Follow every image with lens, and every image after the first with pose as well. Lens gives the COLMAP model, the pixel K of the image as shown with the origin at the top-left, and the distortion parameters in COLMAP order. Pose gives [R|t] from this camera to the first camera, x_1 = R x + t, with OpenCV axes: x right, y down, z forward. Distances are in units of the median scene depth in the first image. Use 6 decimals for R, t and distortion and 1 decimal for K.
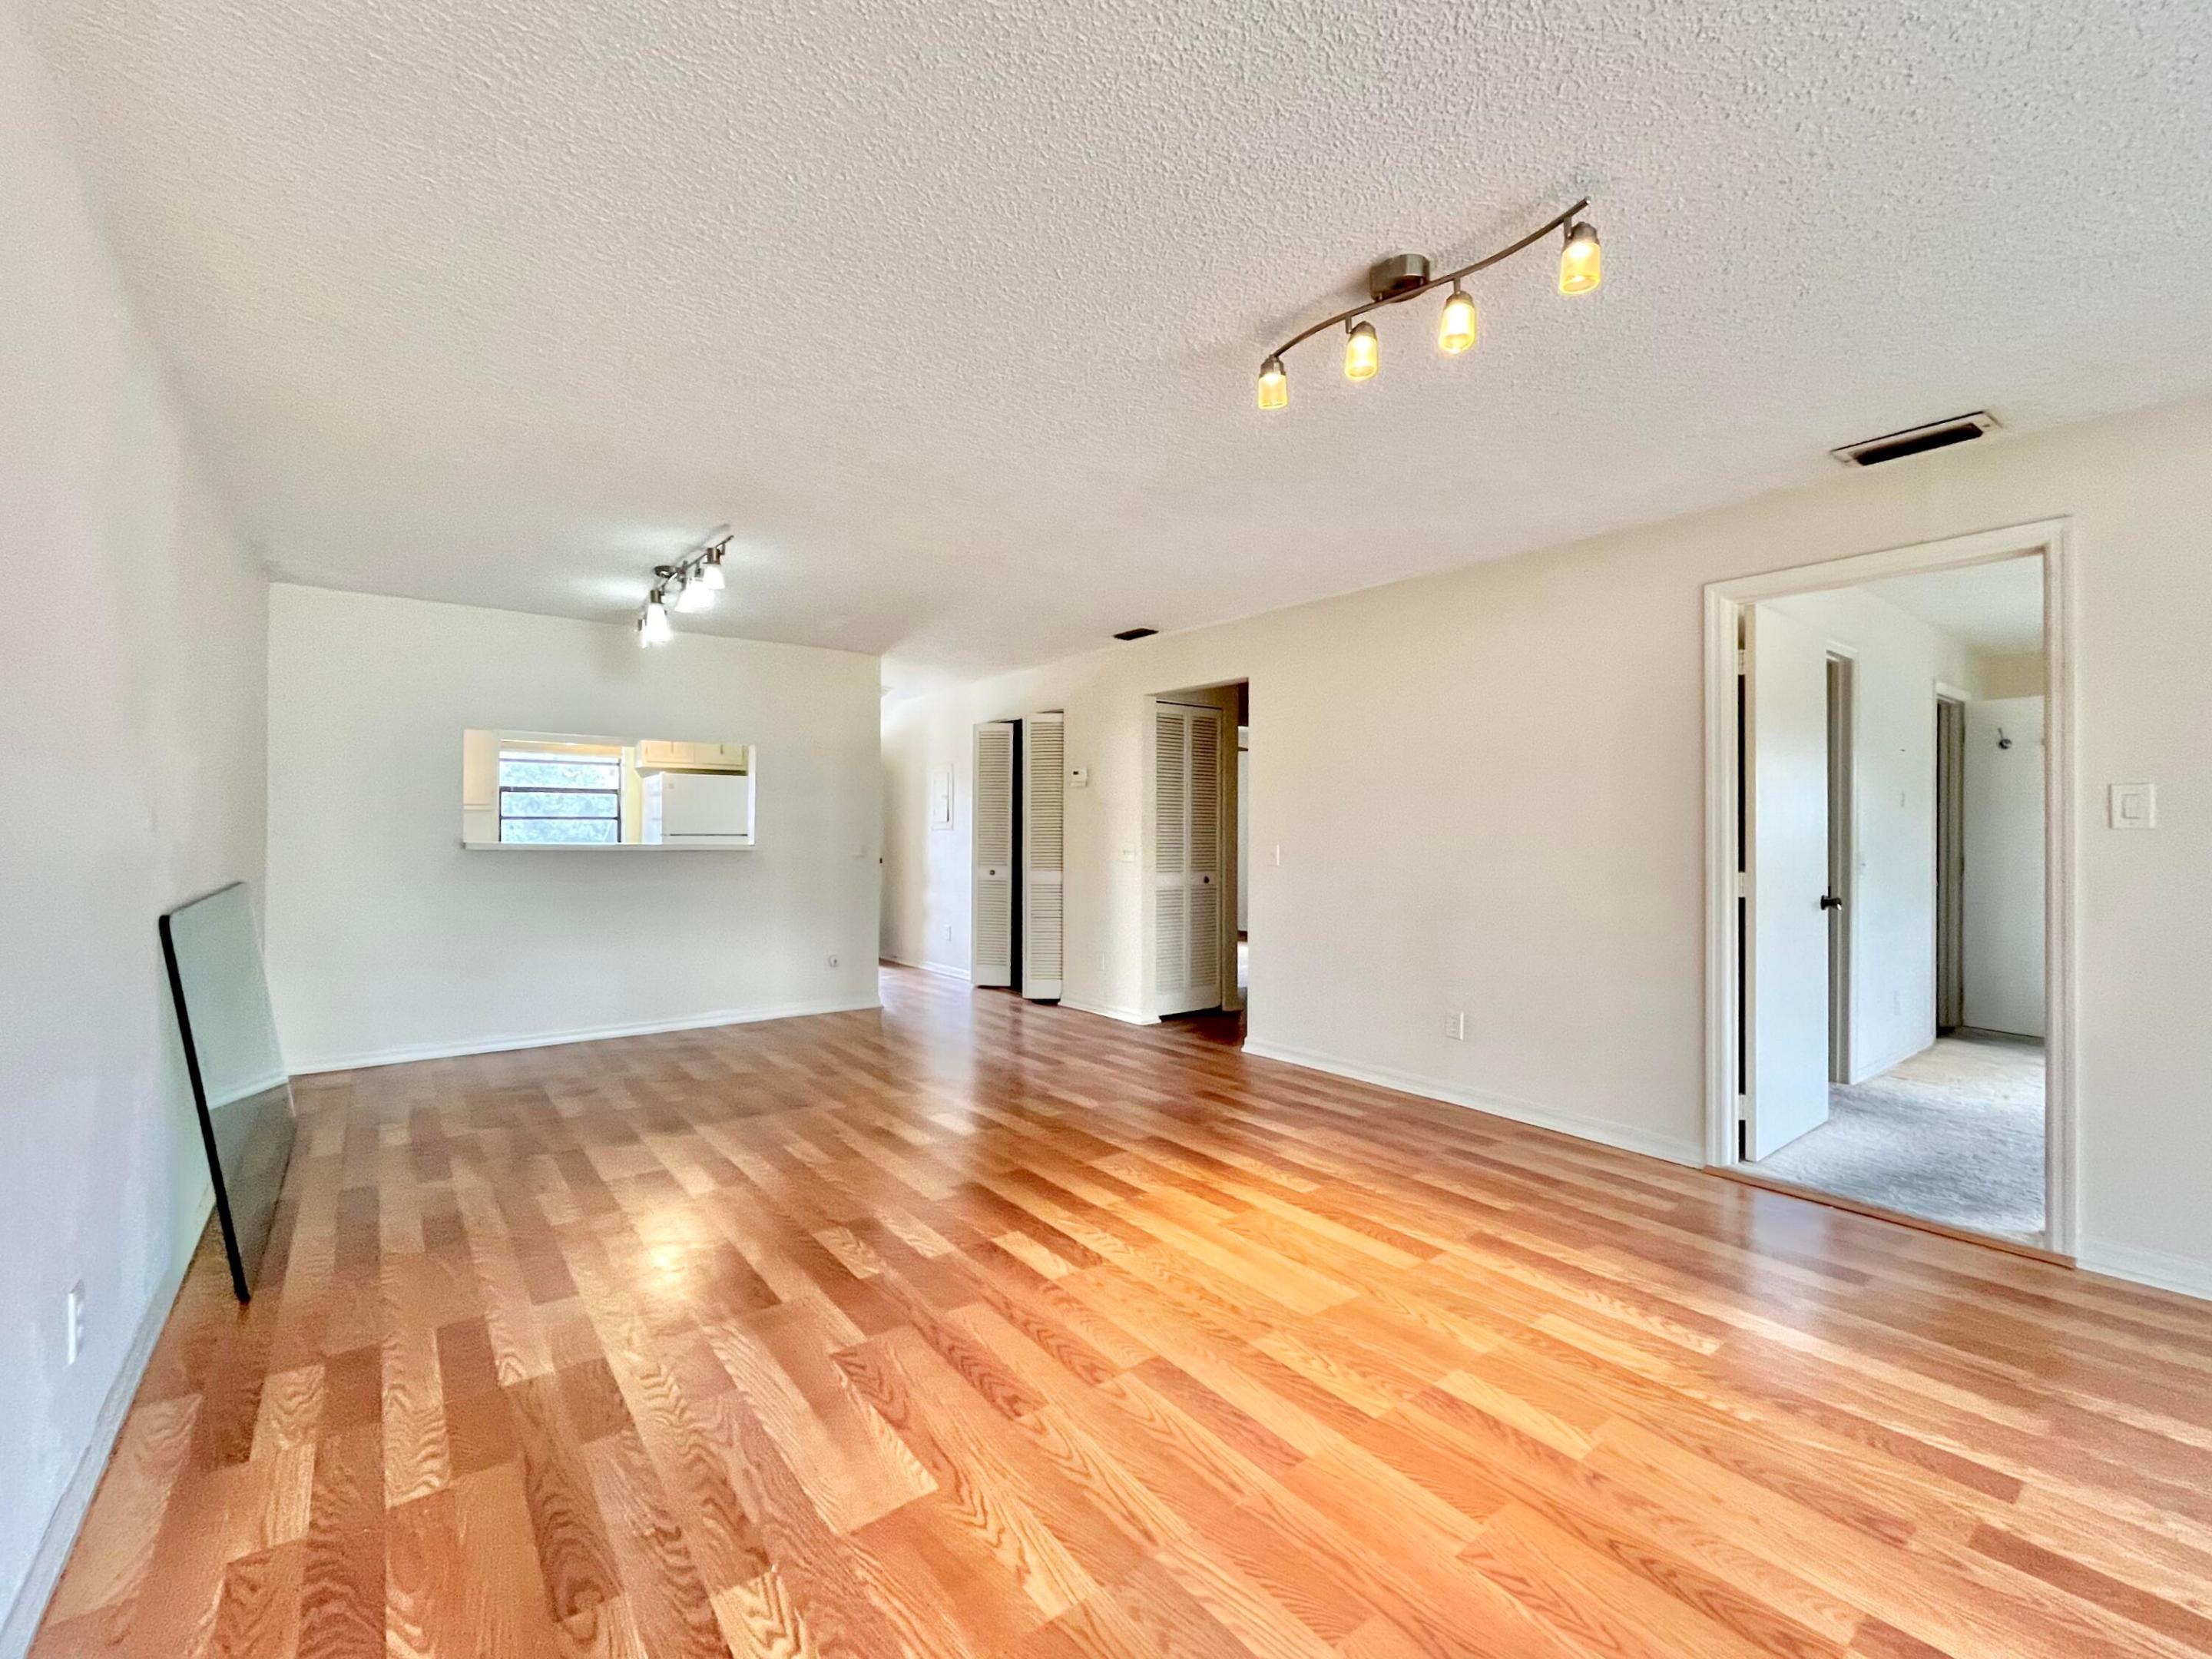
lens RADIAL K [[944.1, 0, 1106.0], [0, 944.1, 829.5], [0, 0, 1]] dist [-0.001900, -0.000001]
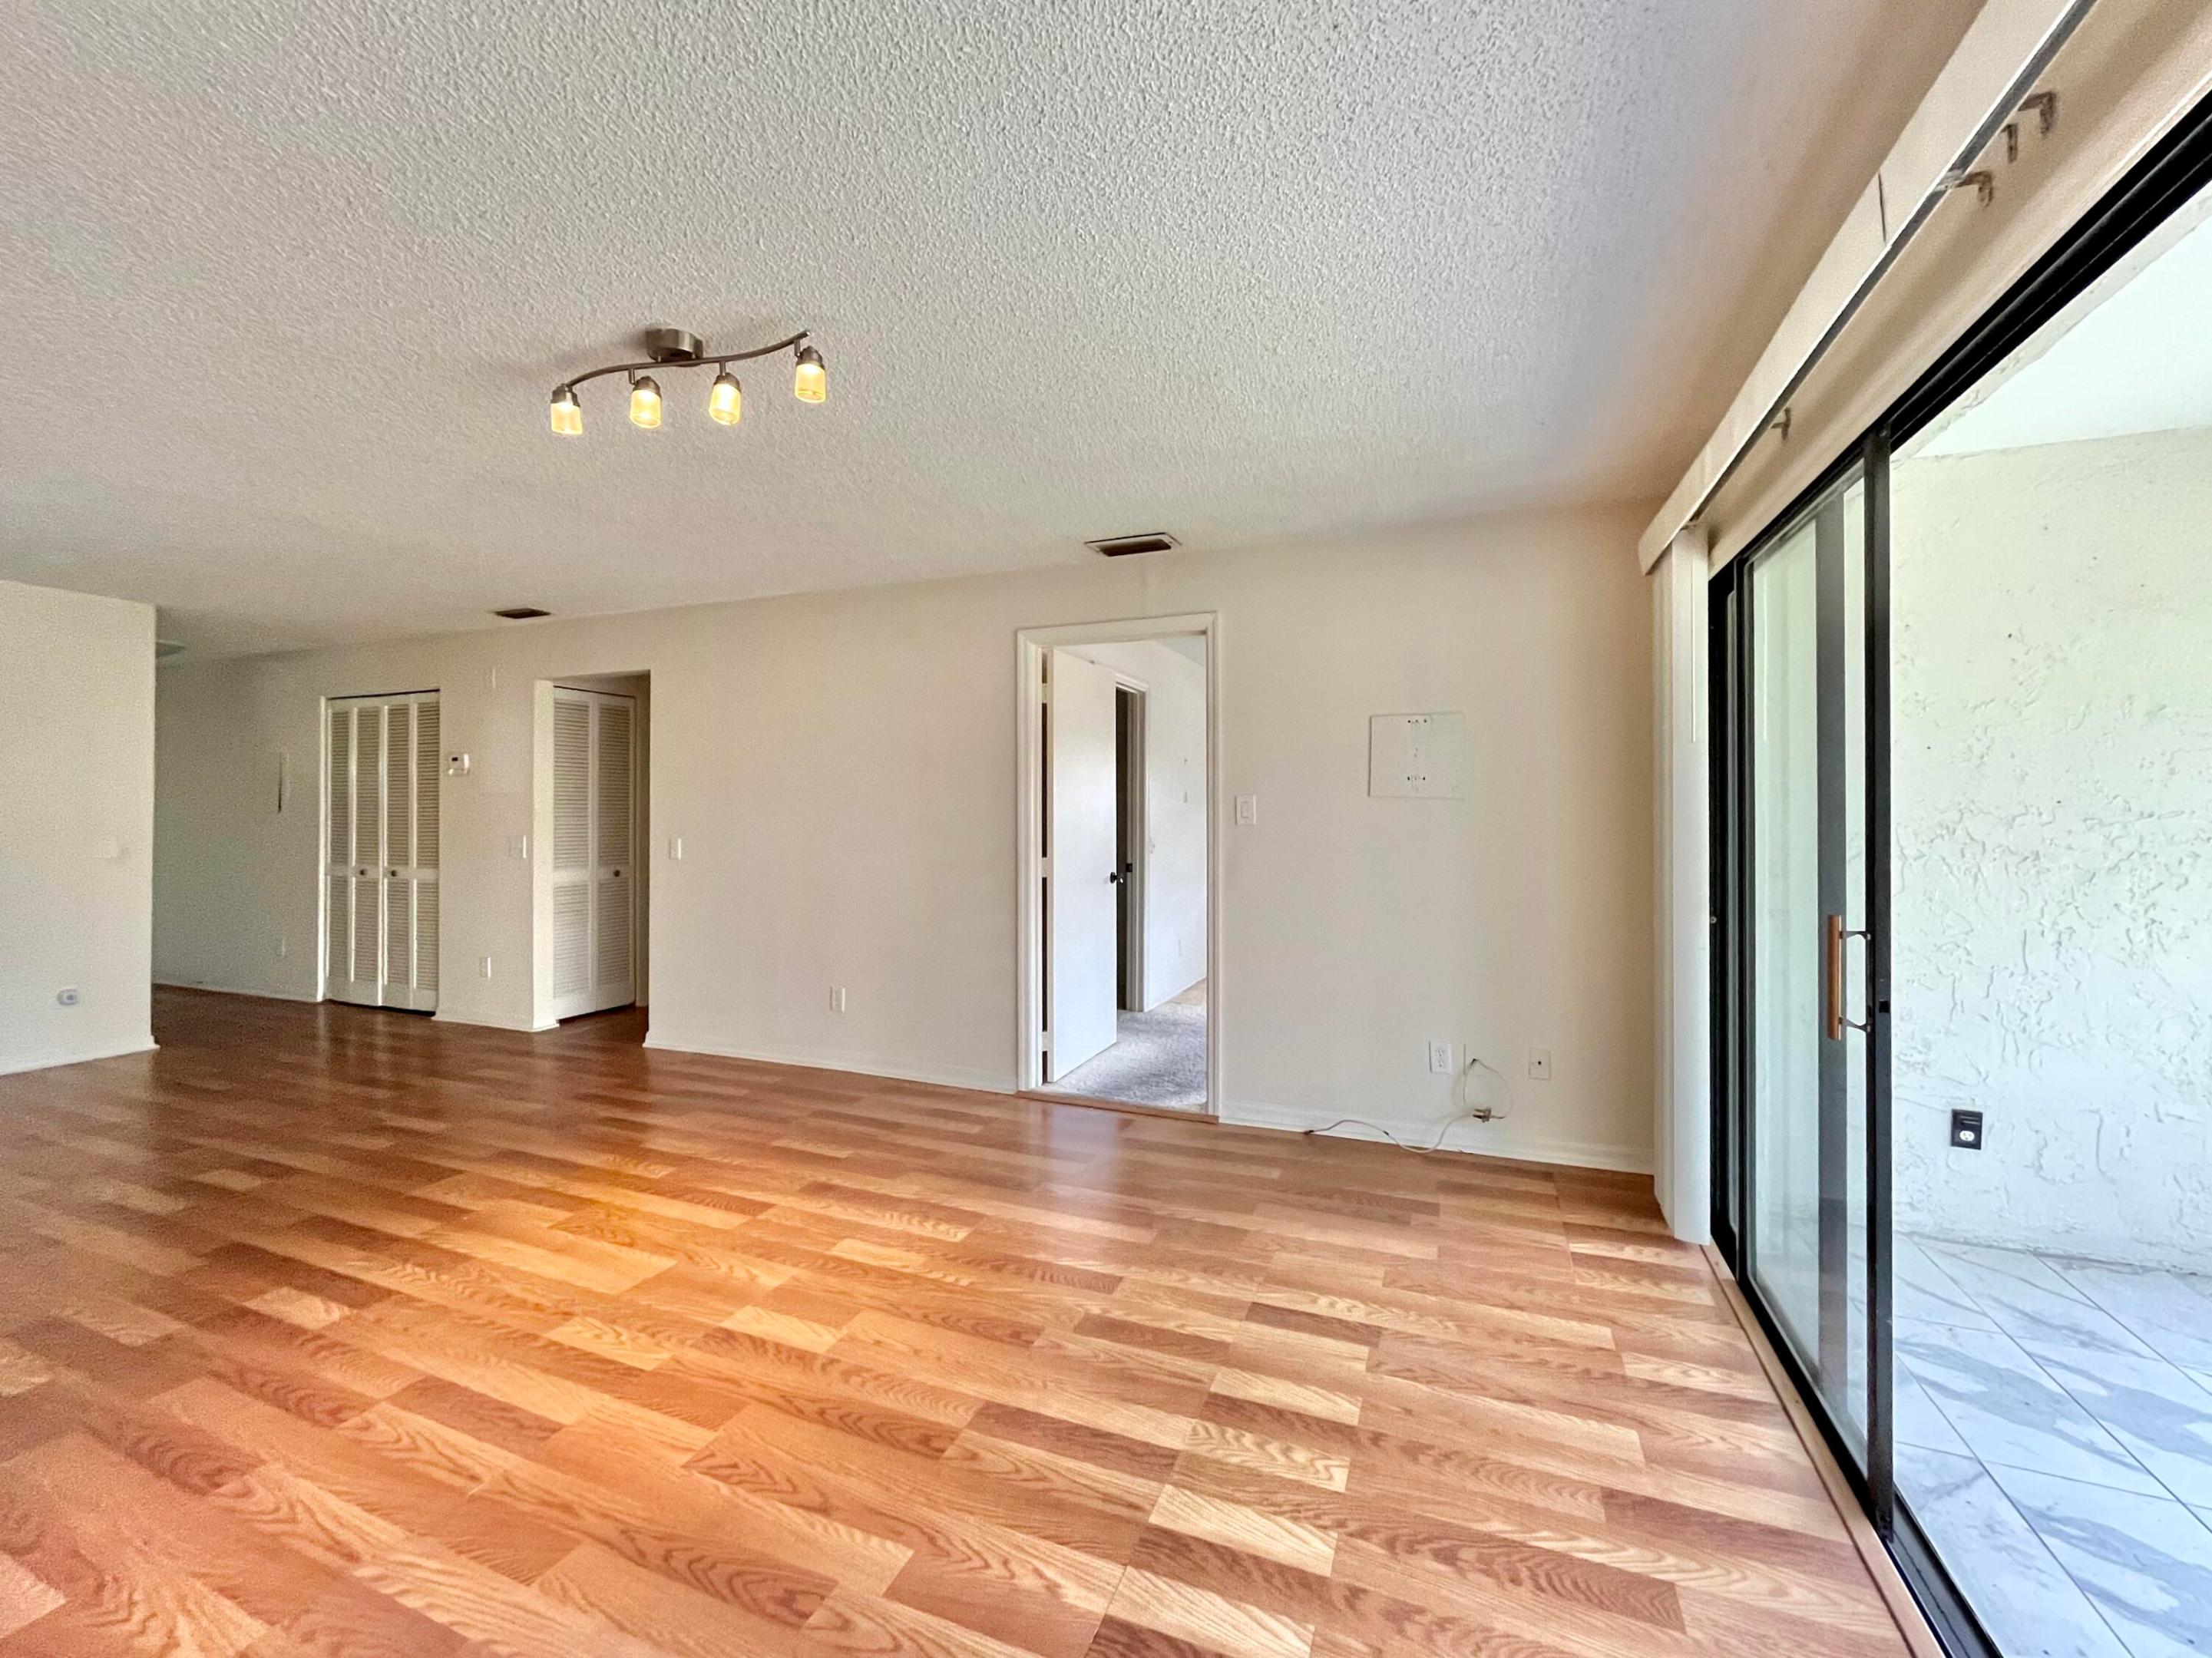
lens RADIAL K [[915.4, 0, 1099.4], [0, 915.4, 808.3], [0, 0, 1]] dist [-0.001454, -0.000713]
pose [[0.864729, -0.001737, 0.502235, 0.151321], [0.003022, 0.999994, -0.001744, -0.024969], [-0.502229, 0.003026, 0.864729, -0.146297]]
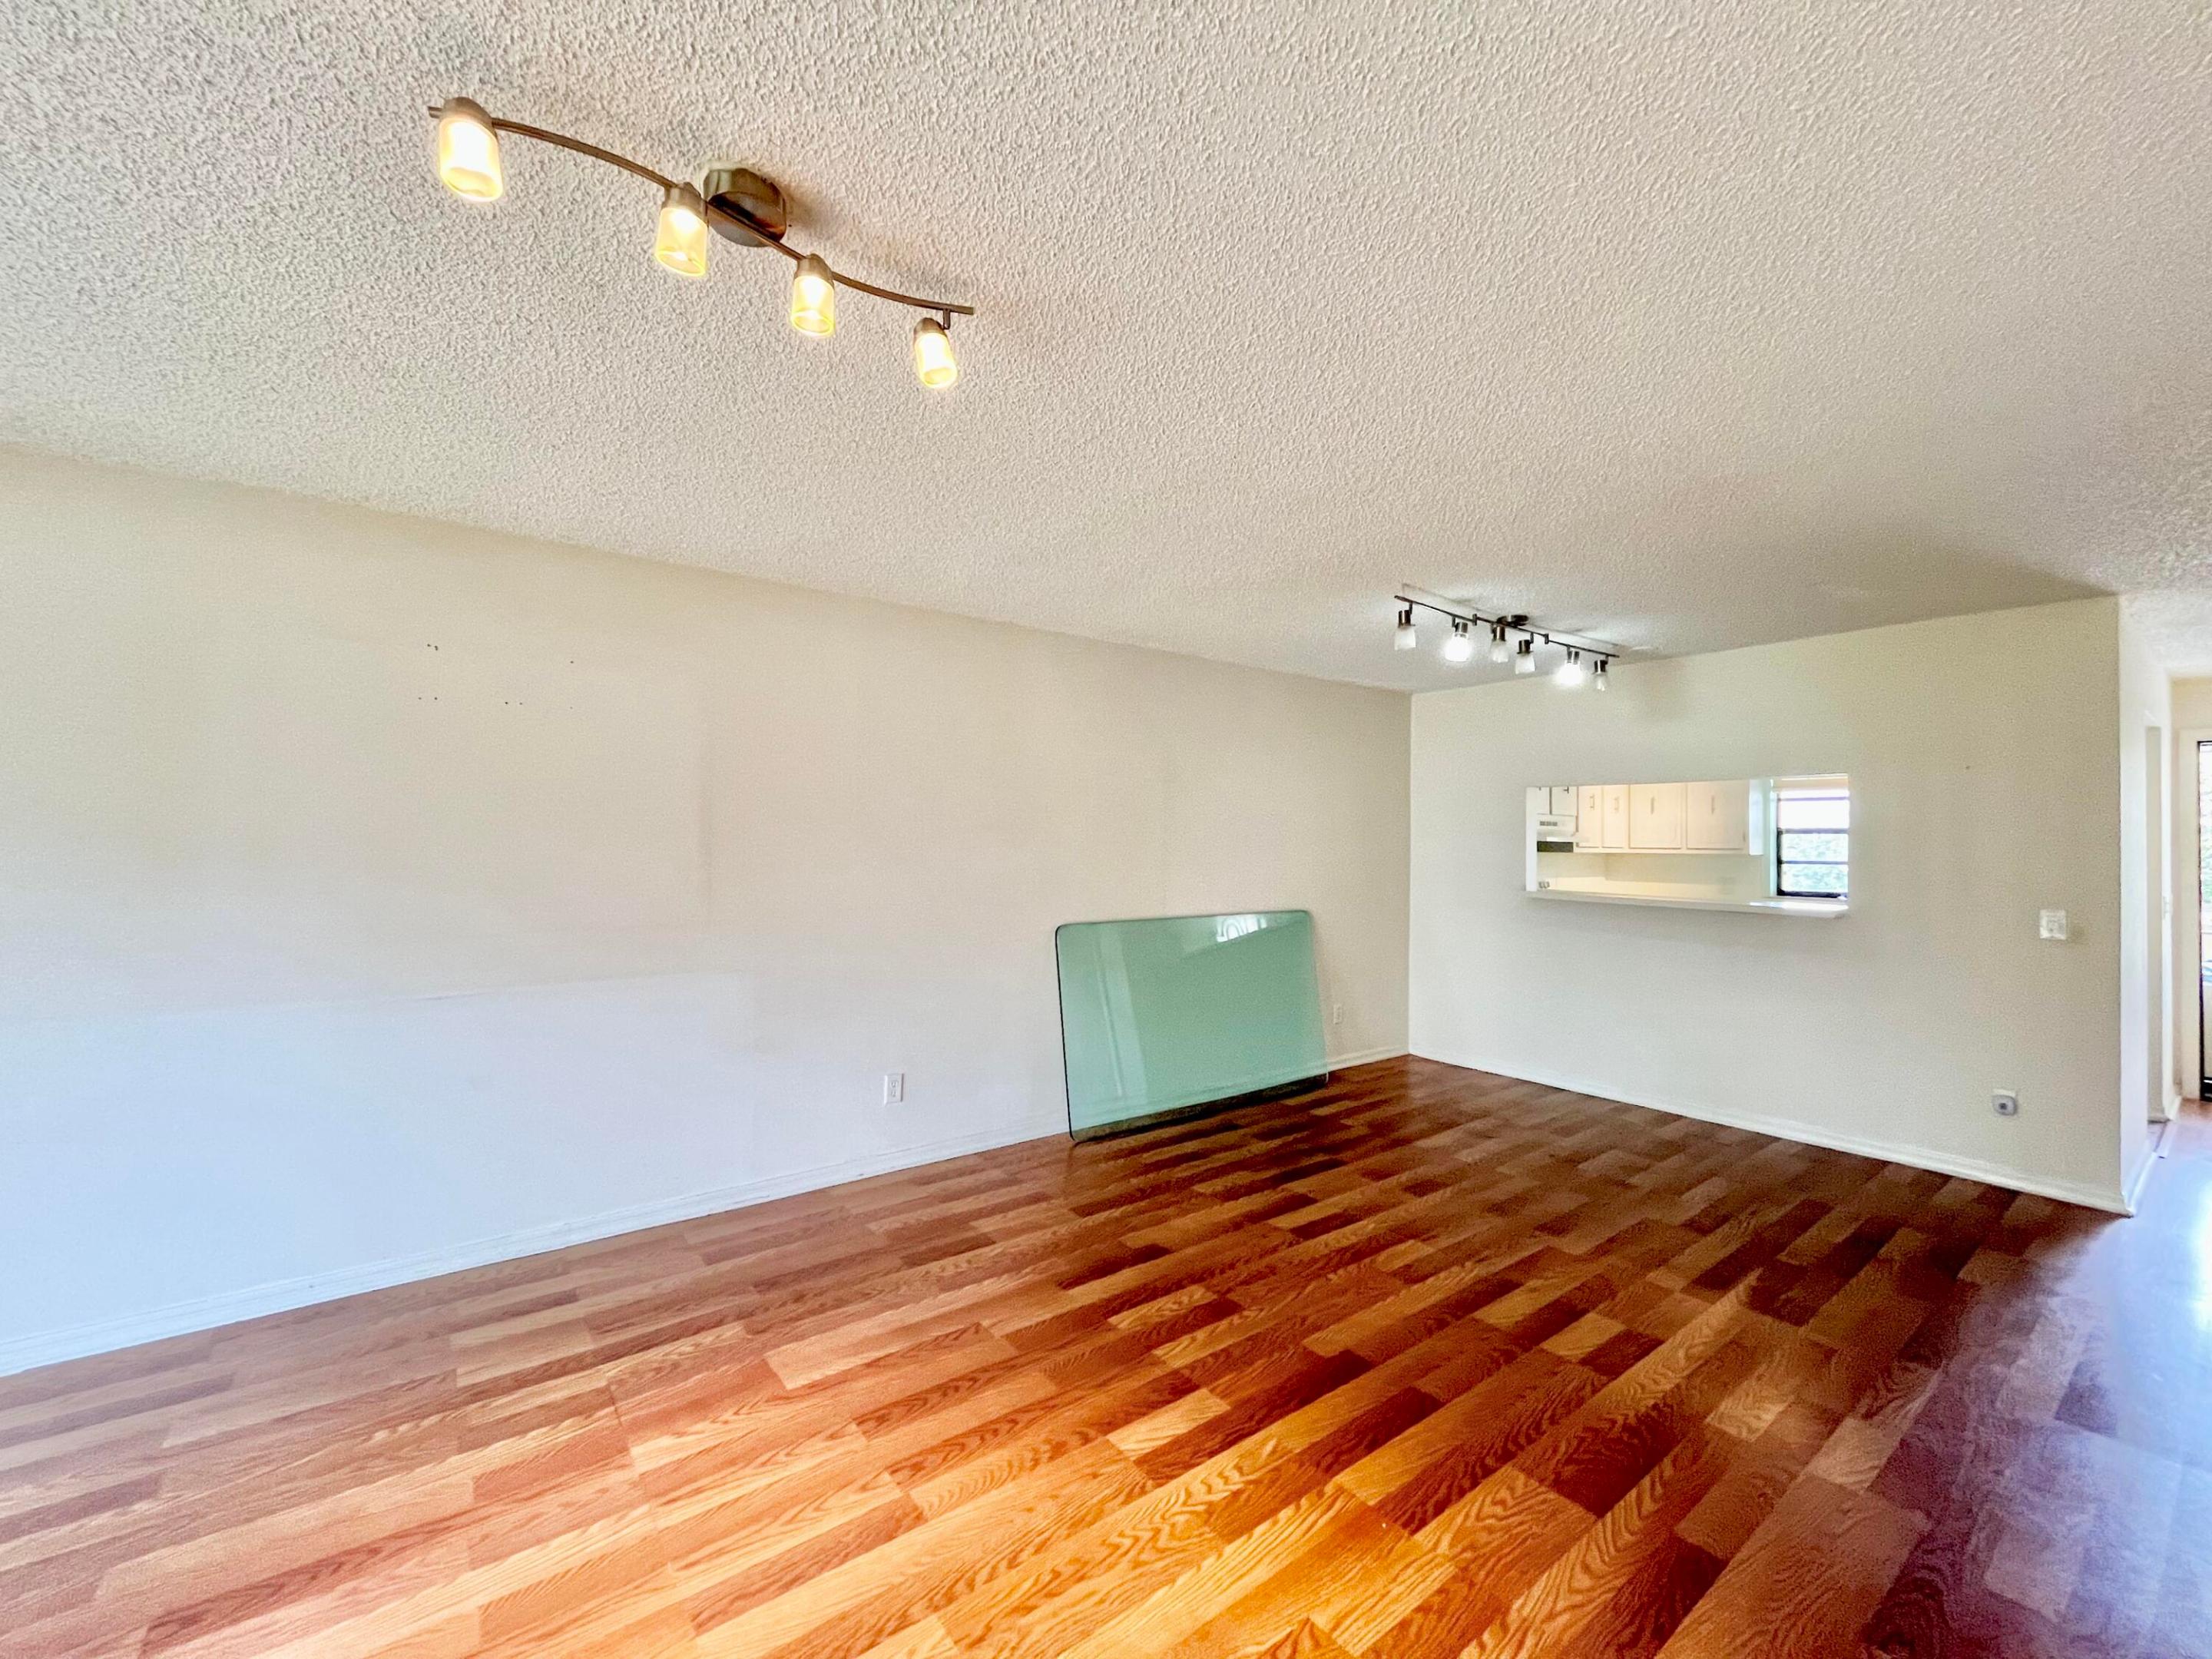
lens RADIAL K [[896.3, 0, 1101.9], [0, 896.3, 836.6], [0, 0, 1]] dist [0.000039, 0.000077]
pose [[-0.014407, -0.014225, -0.999795, 0.747412], [-0.005554, 0.999885, -0.014146, -0.061859], [0.999881, 0.005349, -0.014484, 0.968876]]
